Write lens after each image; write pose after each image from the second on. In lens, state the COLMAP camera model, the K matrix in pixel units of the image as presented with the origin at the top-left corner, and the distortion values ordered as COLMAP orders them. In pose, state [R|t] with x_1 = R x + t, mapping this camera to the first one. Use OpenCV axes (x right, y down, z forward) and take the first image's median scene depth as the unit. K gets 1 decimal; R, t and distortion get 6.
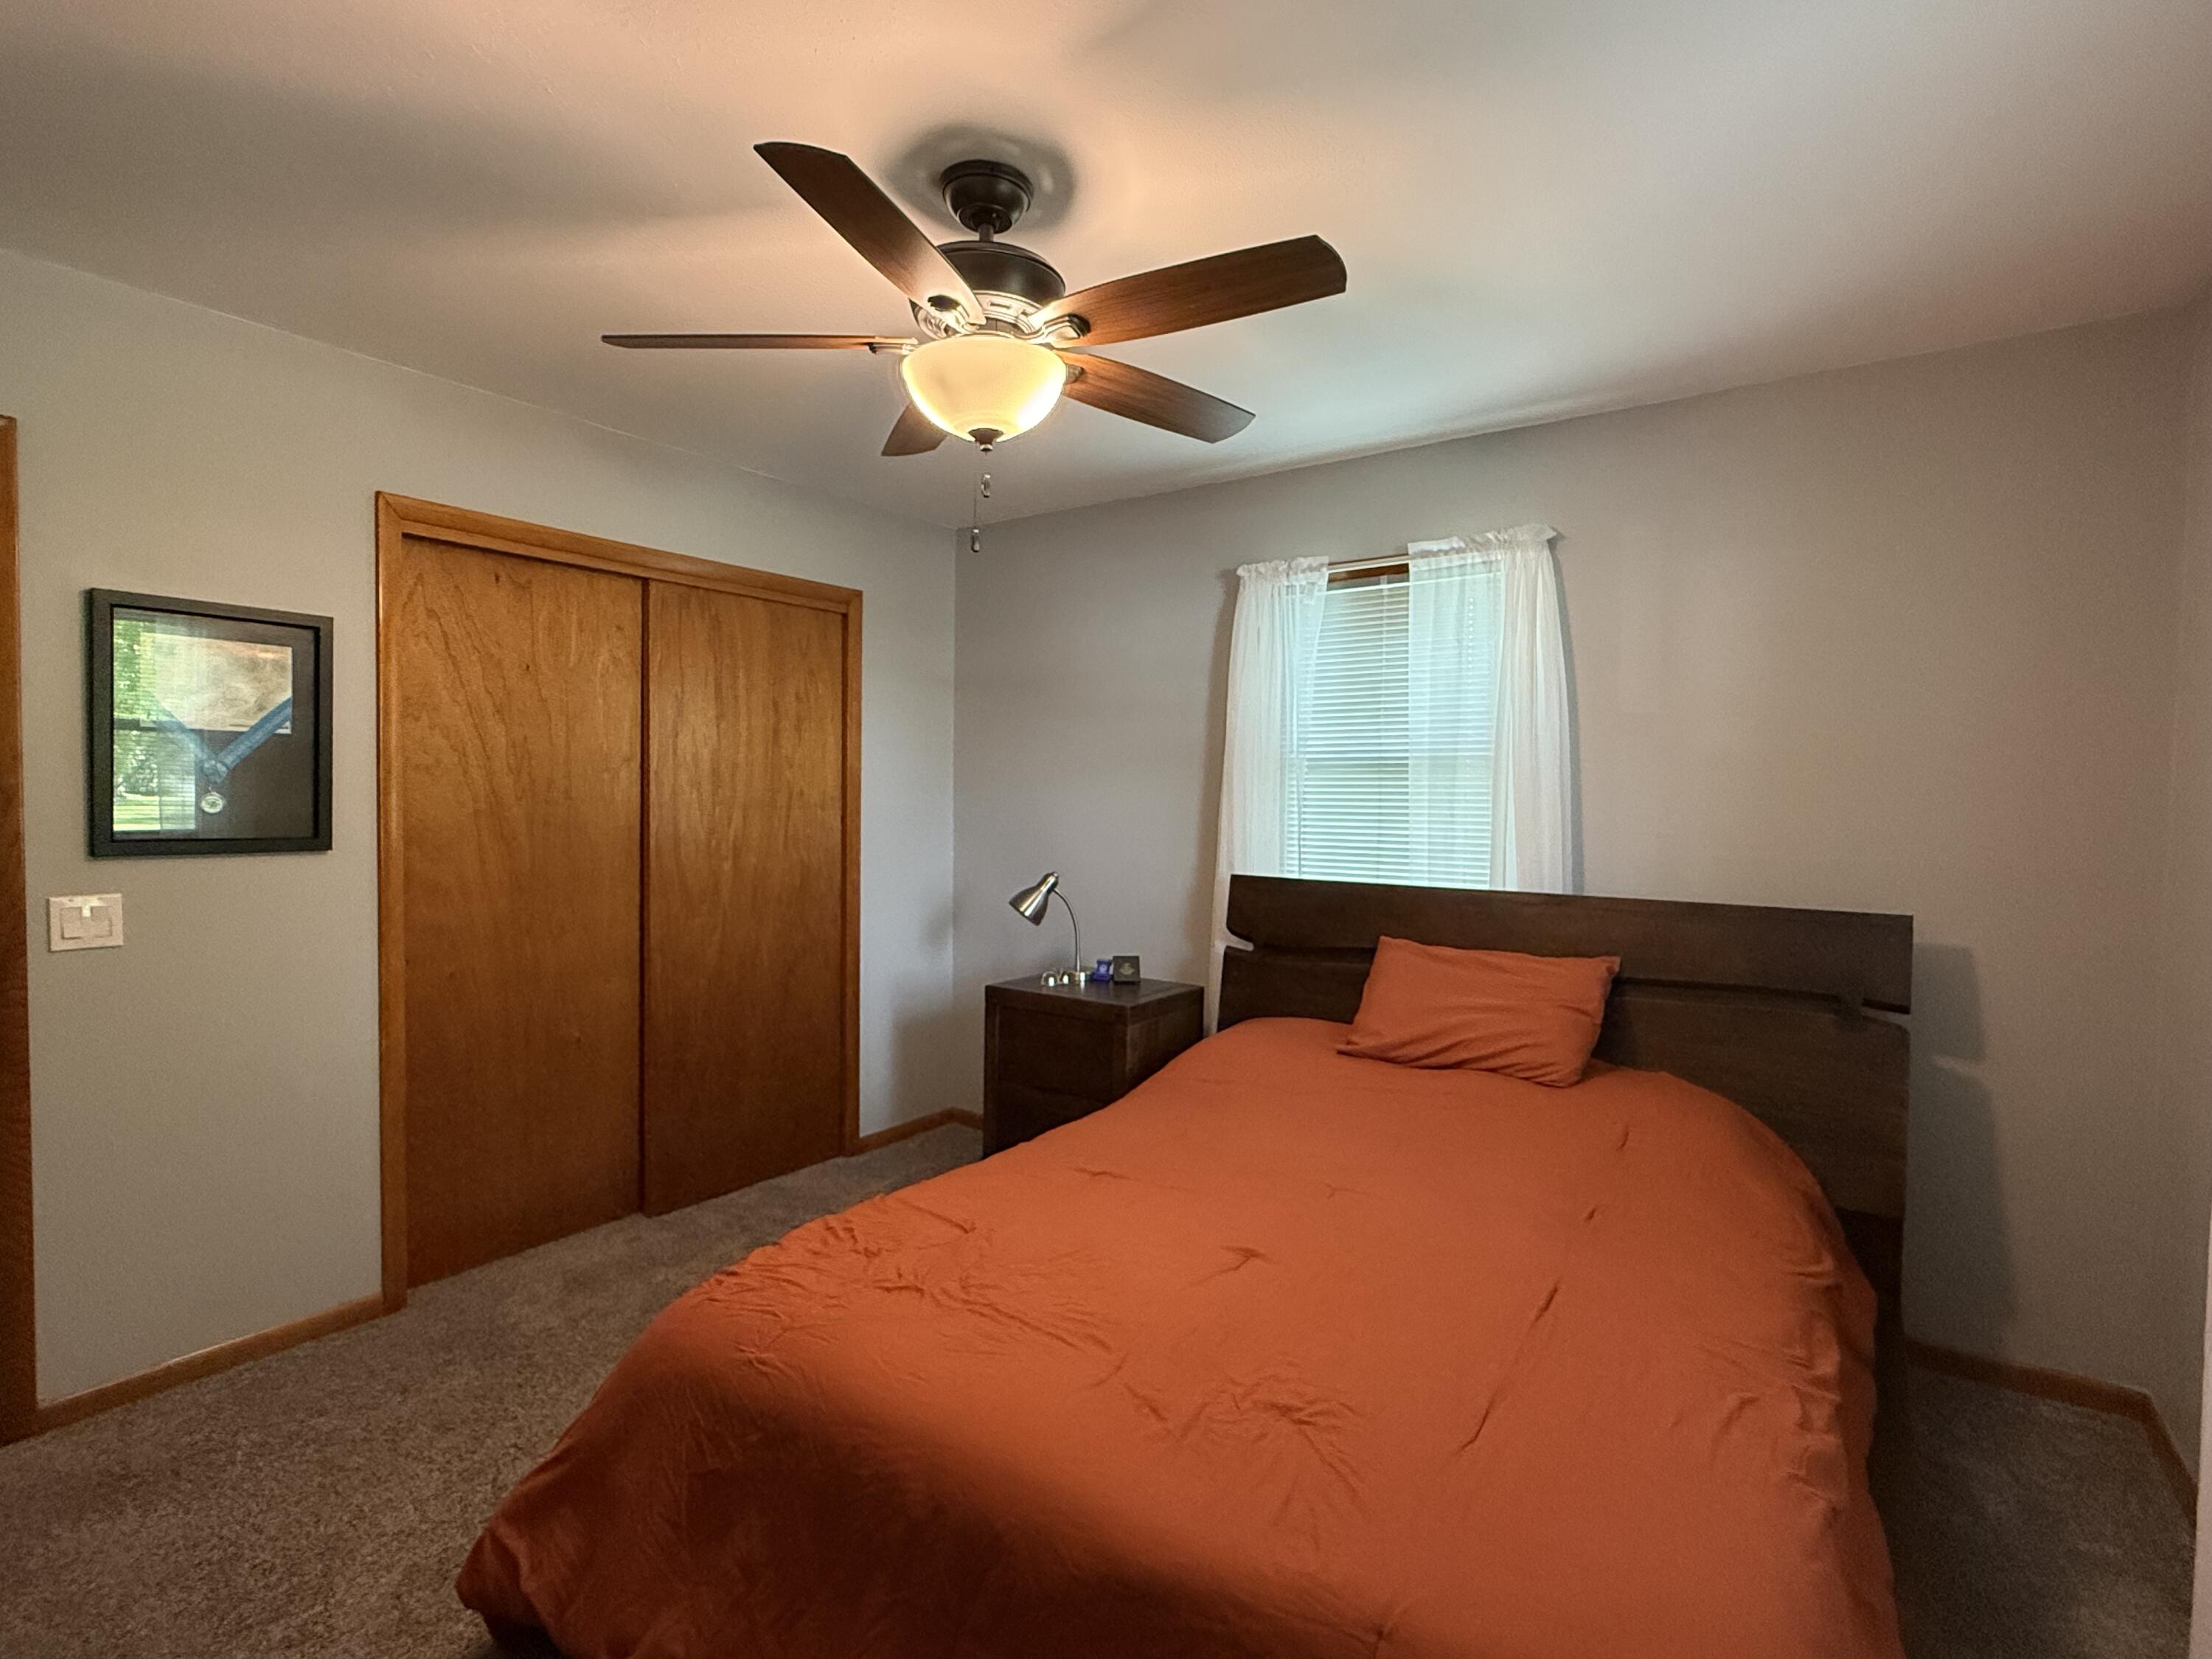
lens RADIAL K [[1128.0, 0, 1105.7], [0, 1128.0, 826.7], [0, 0, 1]] dist [0.000608, -0.000009]
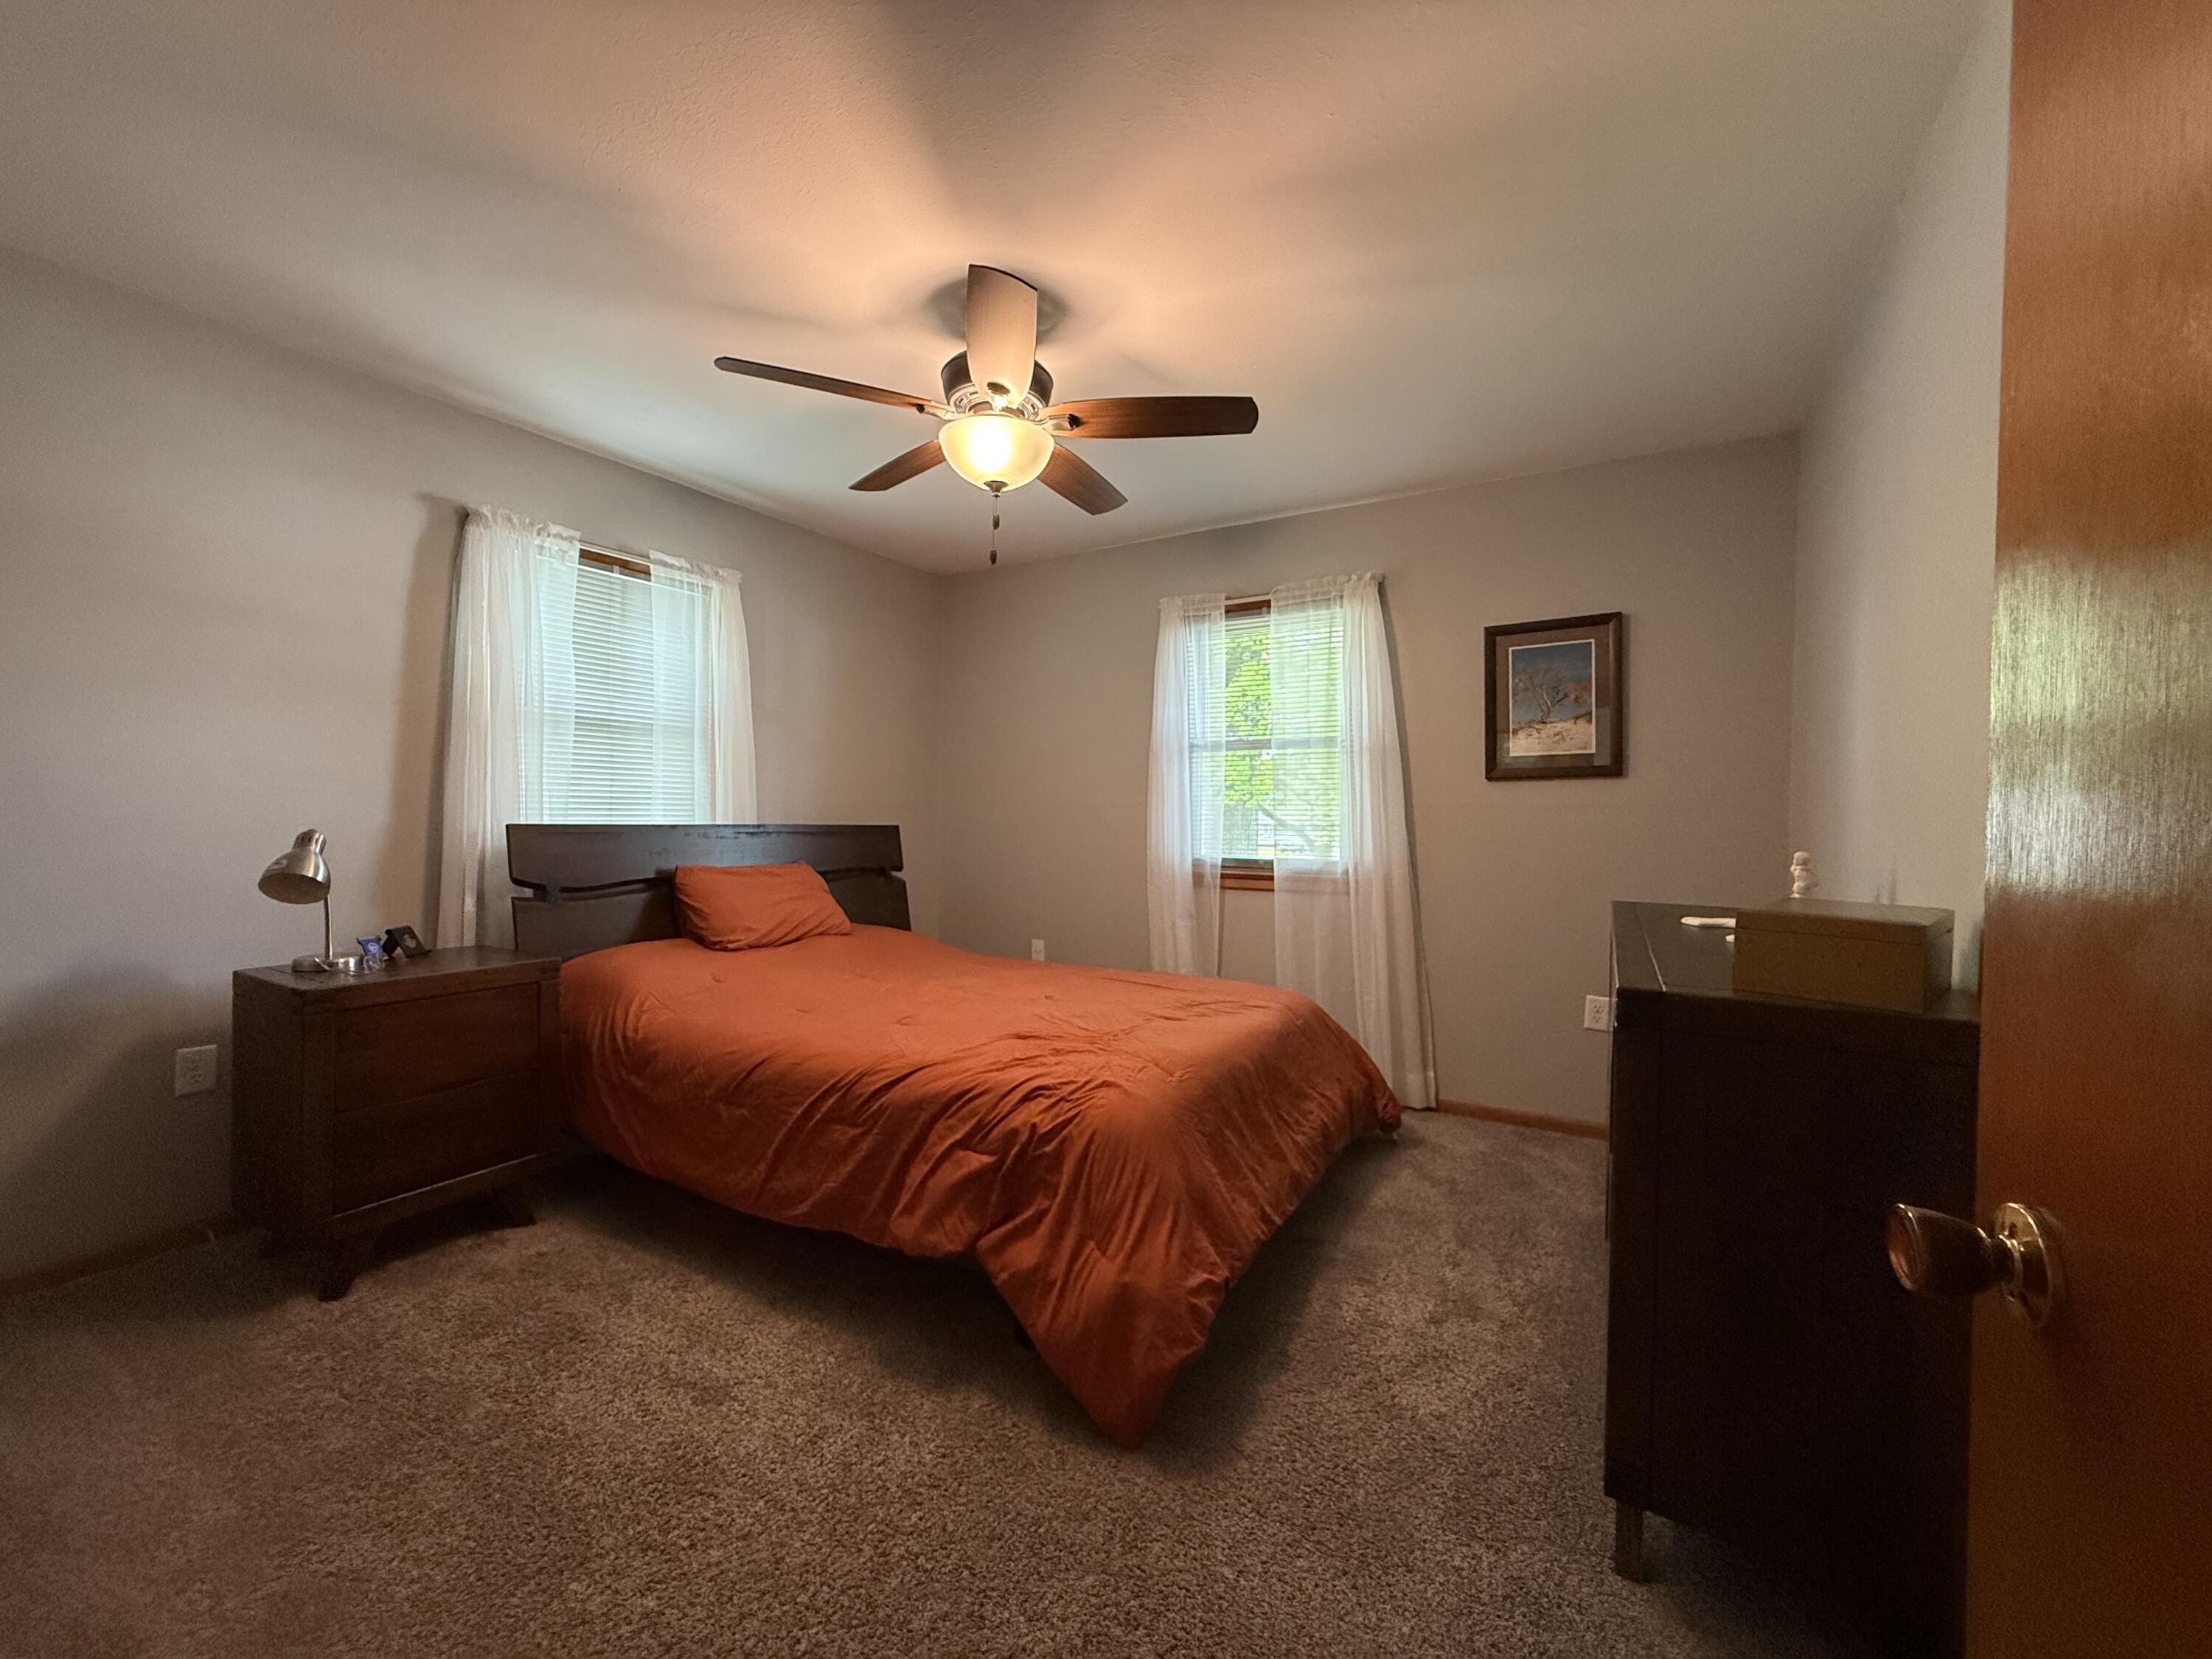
lens RADIAL K [[889.3, 0, 1099.9], [0, 889.3, 825.3], [0, 0, 1]] dist [-0.000330, -0.000122]
pose [[-0.074115, -0.009074, 0.997208, -0.718378], [0.031673, 0.999433, 0.011448, 0.054557], [-0.996747, 0.032433, -0.073786, 0.563565]]
